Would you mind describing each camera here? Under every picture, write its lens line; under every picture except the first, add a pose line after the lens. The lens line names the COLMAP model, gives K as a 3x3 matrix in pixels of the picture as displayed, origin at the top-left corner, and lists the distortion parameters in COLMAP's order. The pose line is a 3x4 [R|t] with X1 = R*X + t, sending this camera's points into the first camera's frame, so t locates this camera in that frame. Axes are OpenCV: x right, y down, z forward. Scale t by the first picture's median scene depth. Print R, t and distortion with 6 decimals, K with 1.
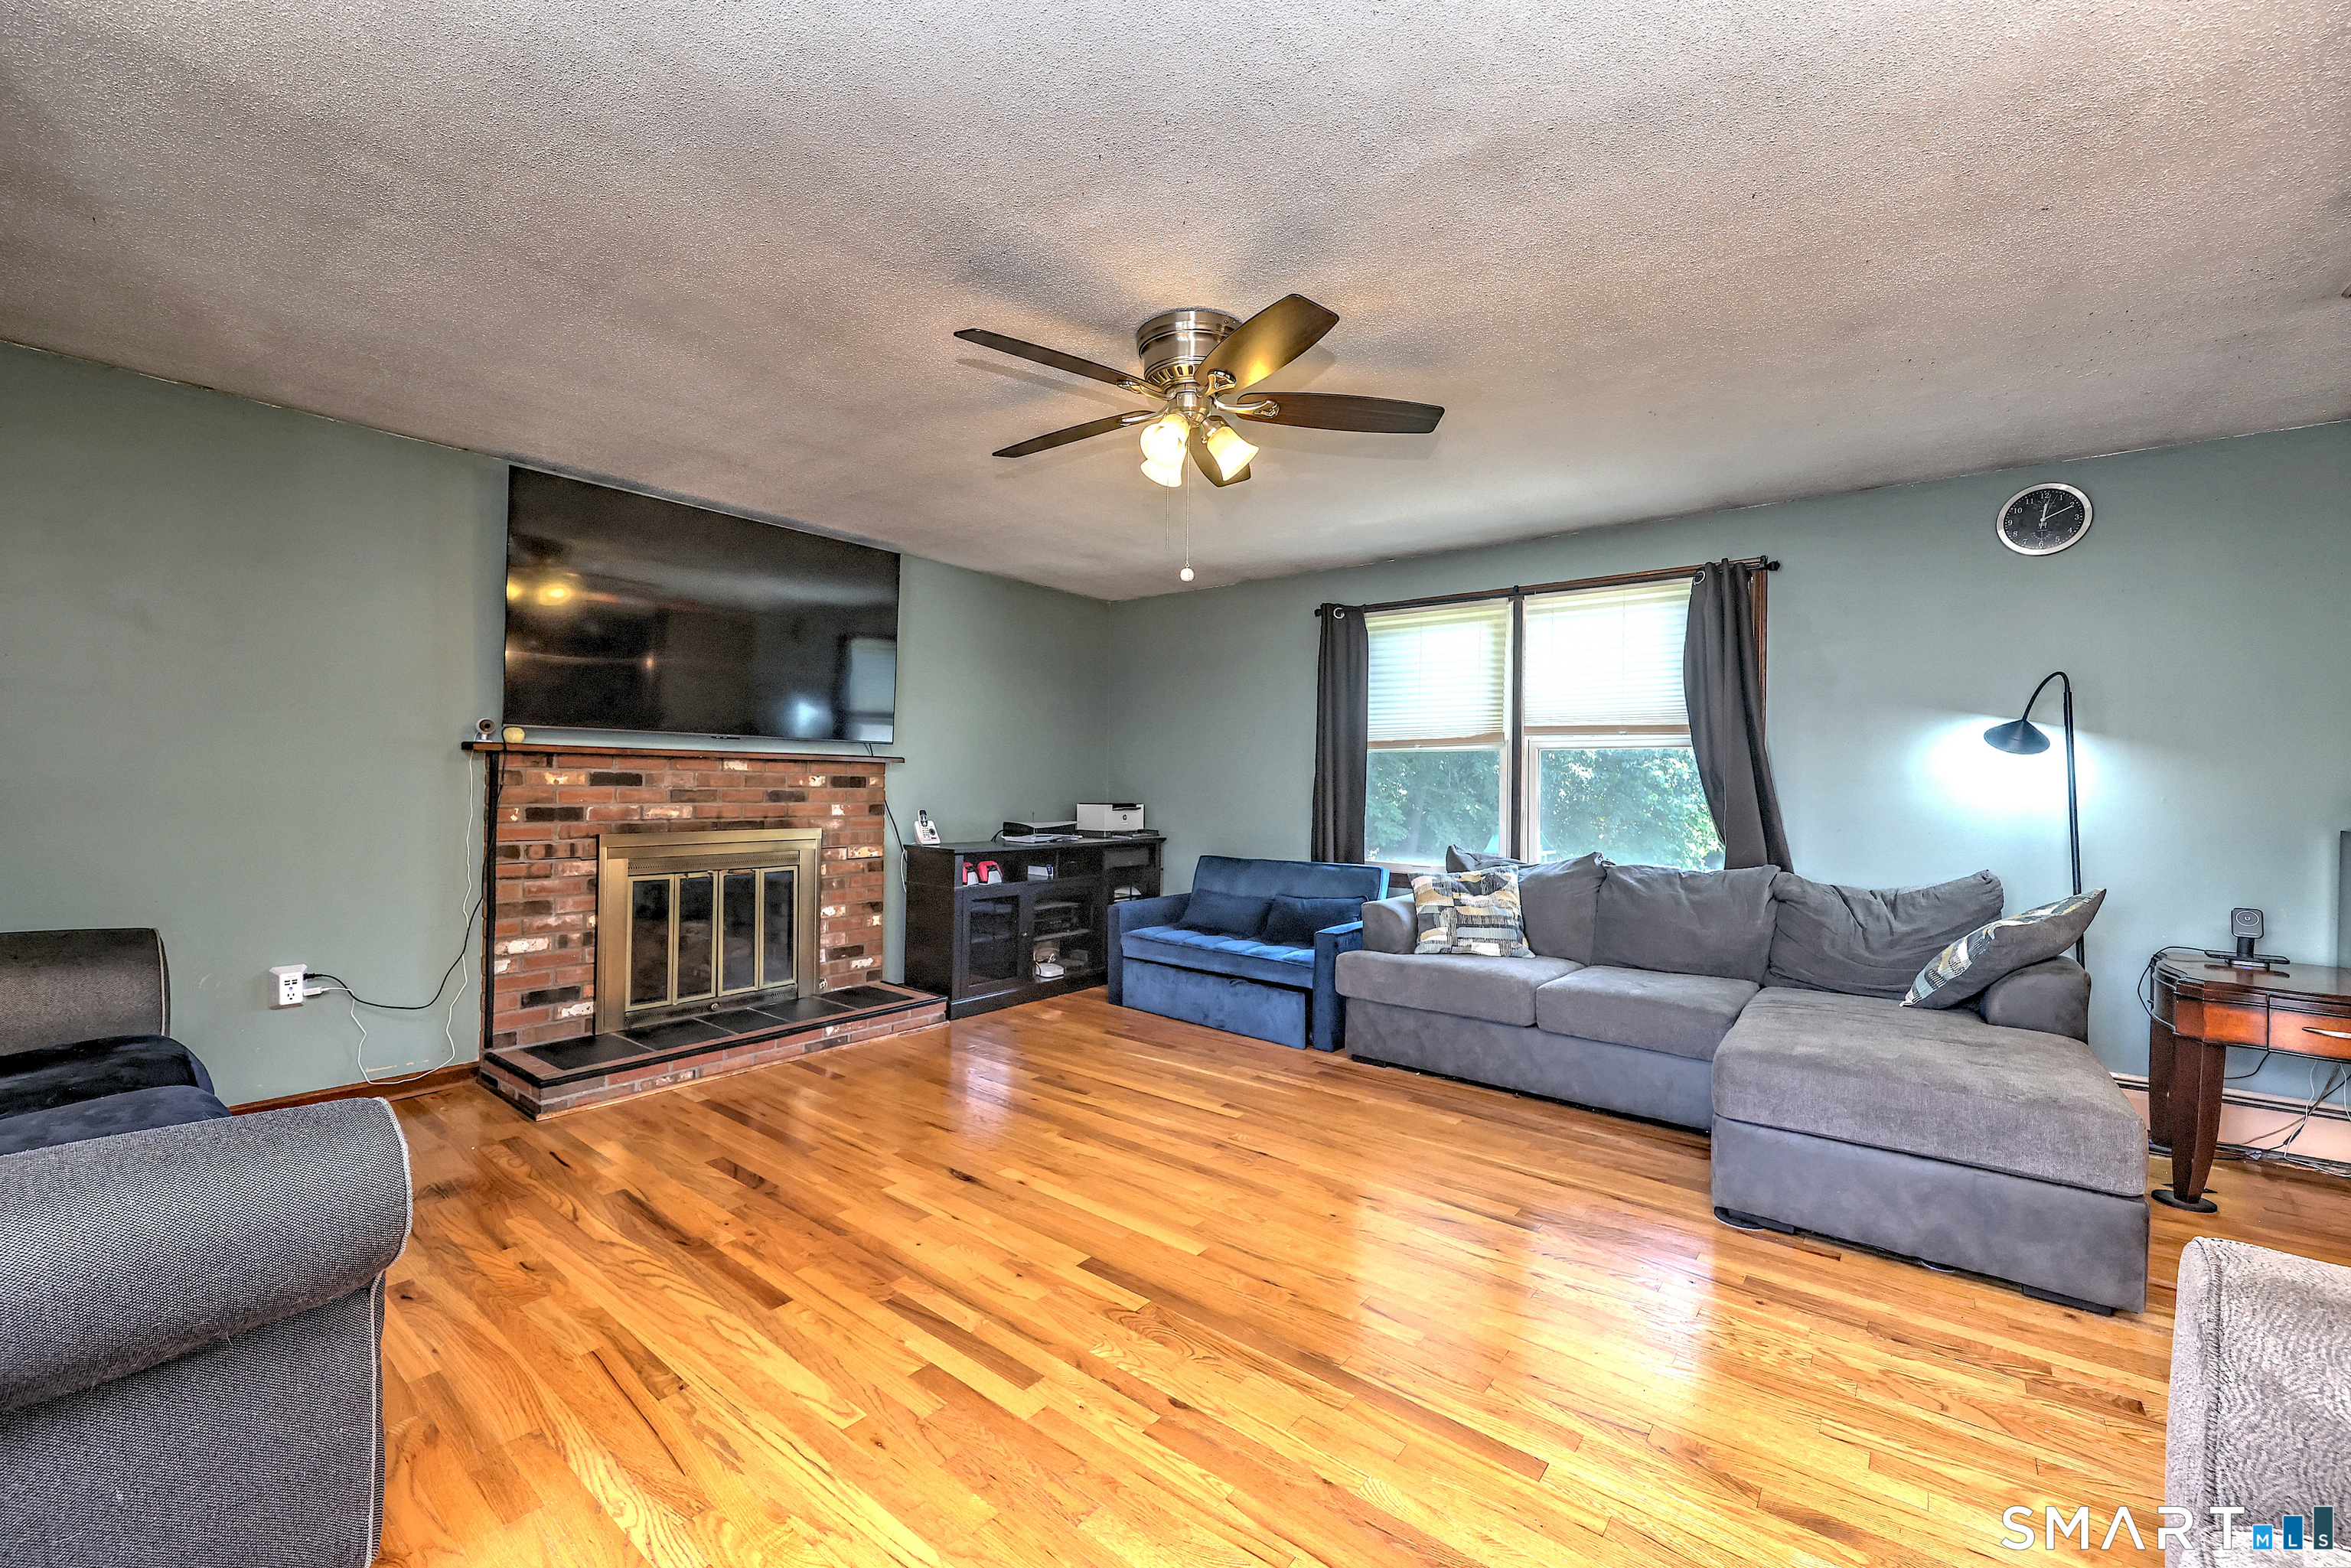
lens RADIAL K [[958.4, 0, 1152.4], [0, 958.4, 771.5], [0, 0, 1]] dist [0.009633, -0.004596]
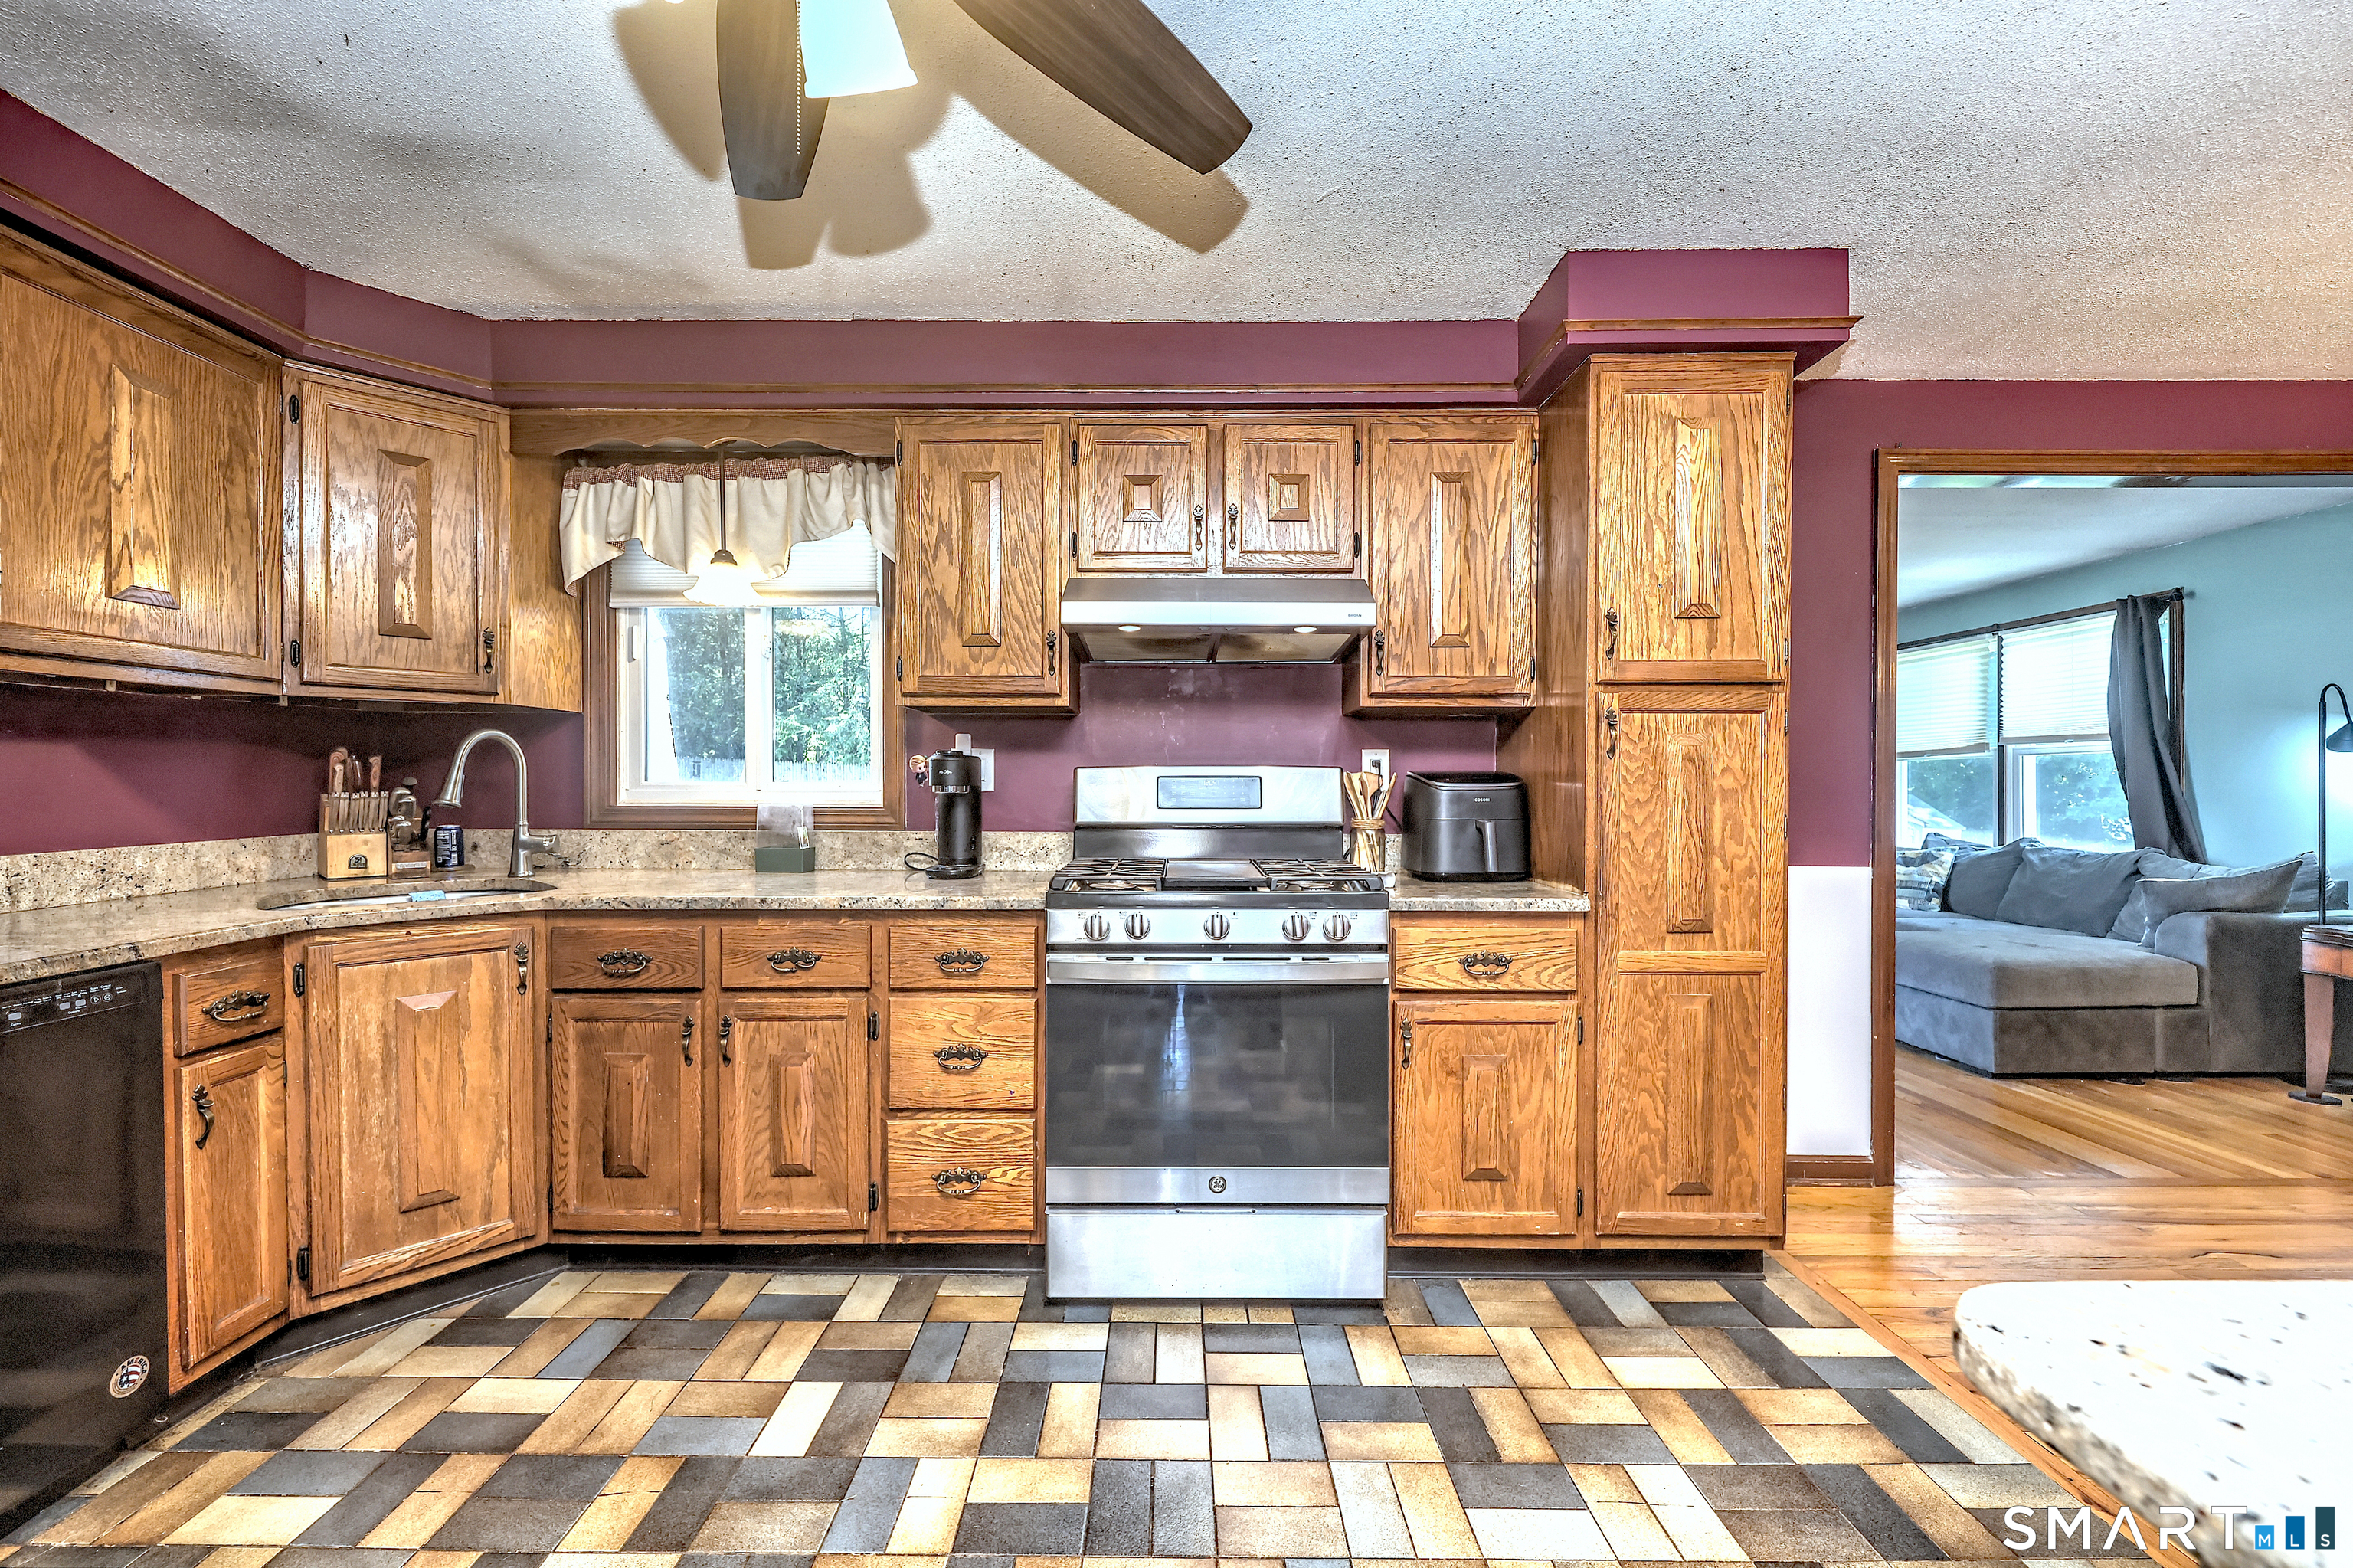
lens RADIAL K [[959.3, 0, 1160.2], [0, 959.3, 789.3], [0, 0, 1]] dist [0.009633, -0.004596]
pose [[0.623934, -0.015206, -0.781329, 0.786523], [0.017616, 0.999830, -0.005391, 0.008252], [0.781278, -0.010401, 0.624096, -0.713634]]
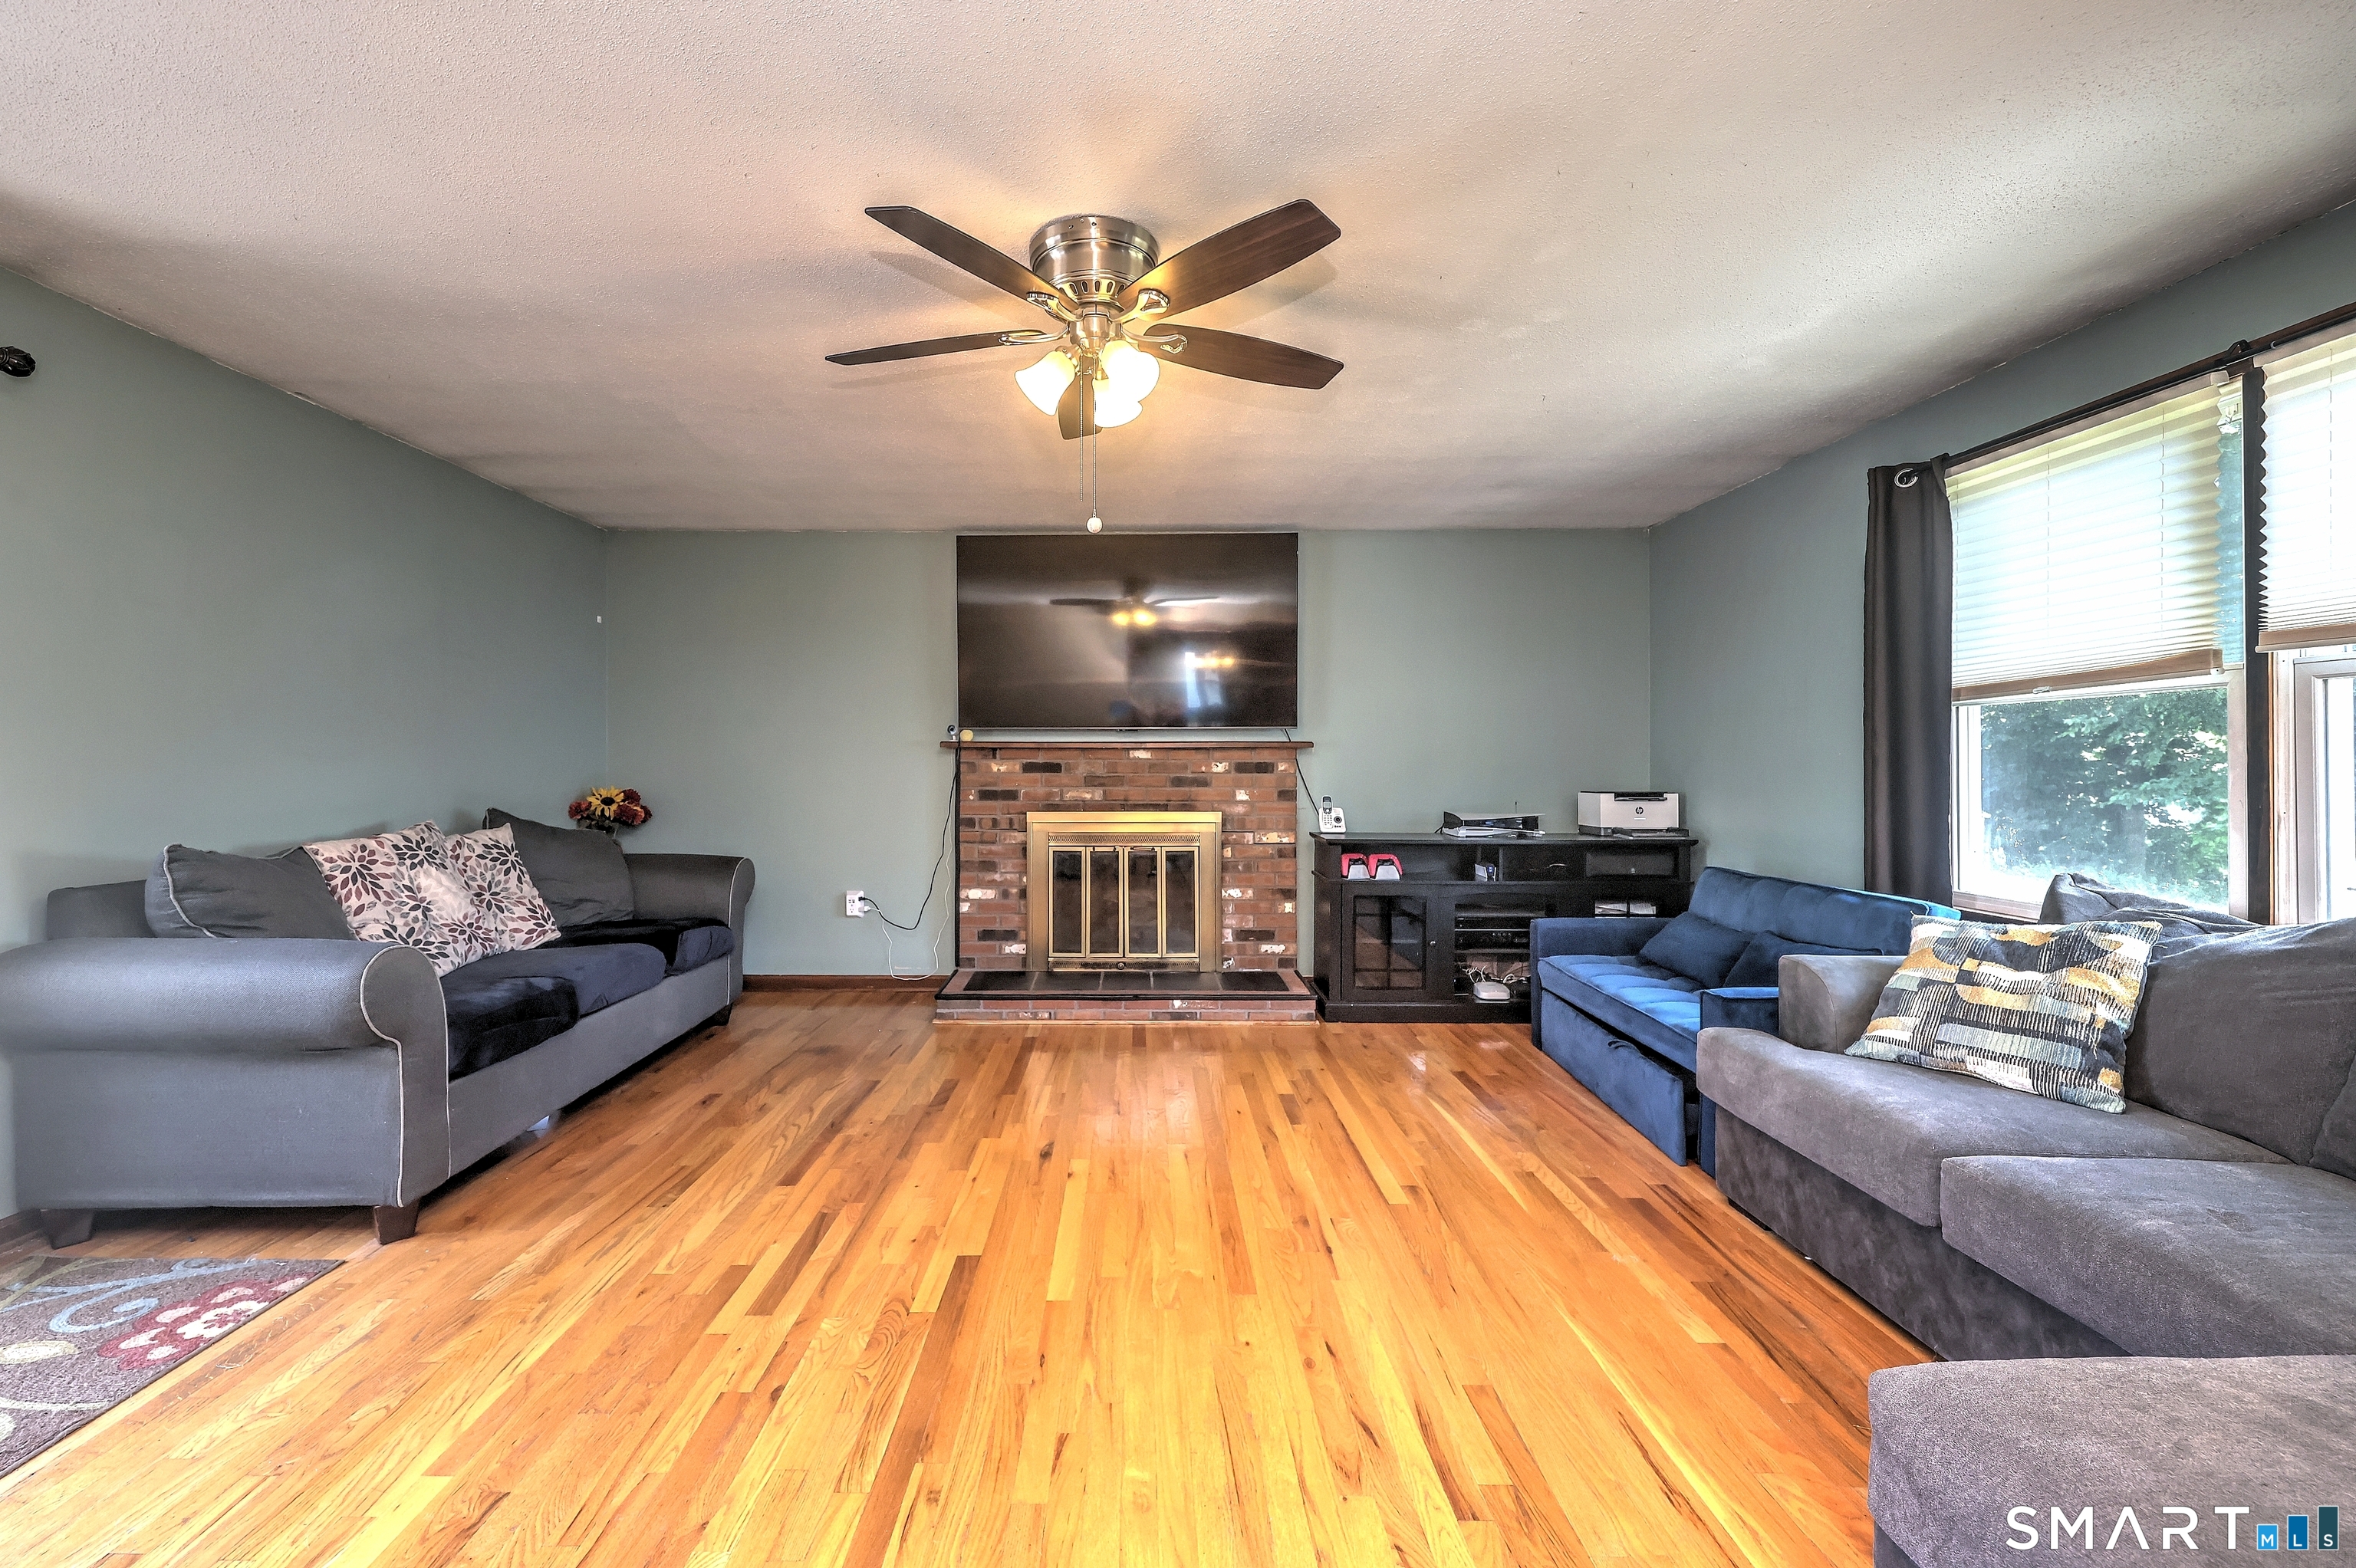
lens RADIAL K [[969.4, 0, 1125.1], [0, 969.4, 755.5], [0, 0, 1]] dist [0.007002, -0.001086]
pose [[0.619641, -0.021479, -0.784592, 0.481203], [0.017967, 0.999752, -0.013180, 0.010840], [0.784680, -0.005930, 0.619873, 0.306101]]
